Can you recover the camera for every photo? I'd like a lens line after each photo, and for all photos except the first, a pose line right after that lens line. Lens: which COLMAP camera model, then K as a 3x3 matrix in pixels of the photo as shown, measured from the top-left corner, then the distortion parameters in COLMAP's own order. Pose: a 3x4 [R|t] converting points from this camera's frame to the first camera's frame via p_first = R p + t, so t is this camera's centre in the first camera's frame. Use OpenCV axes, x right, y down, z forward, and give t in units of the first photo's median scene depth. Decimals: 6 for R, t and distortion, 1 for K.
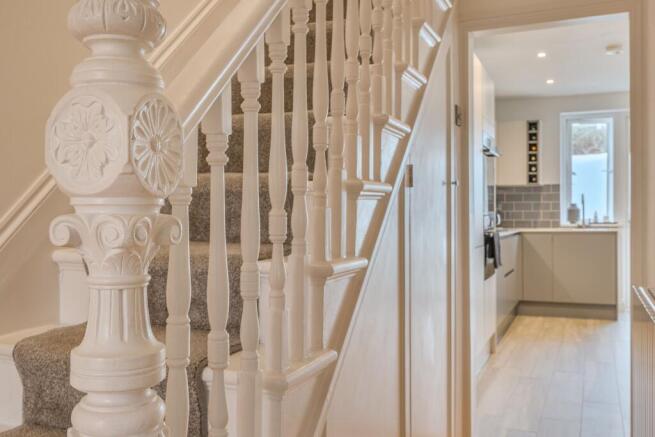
lens RADIAL K [[638.3, 0, 327.1], [0, 638.3, 217.9], [0, 0, 1]] dist [0.016322, 0.000000]
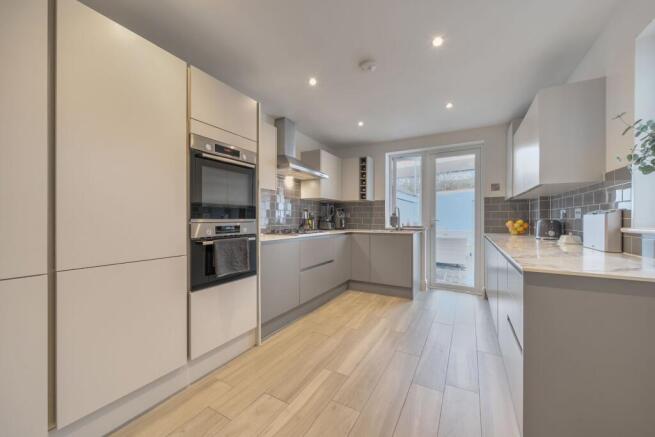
lens RADIAL K [[248.0, 0, 328.4], [0, 248.0, 217.8], [0, 0, 1]] dist [0.000162, 0.000002]
pose [[0.992561, 0.010005, -0.121337, 0.311325], [-0.010585, 0.999935, -0.004129, -0.008617], [0.121288, 0.005383, 0.992603, 0.420359]]
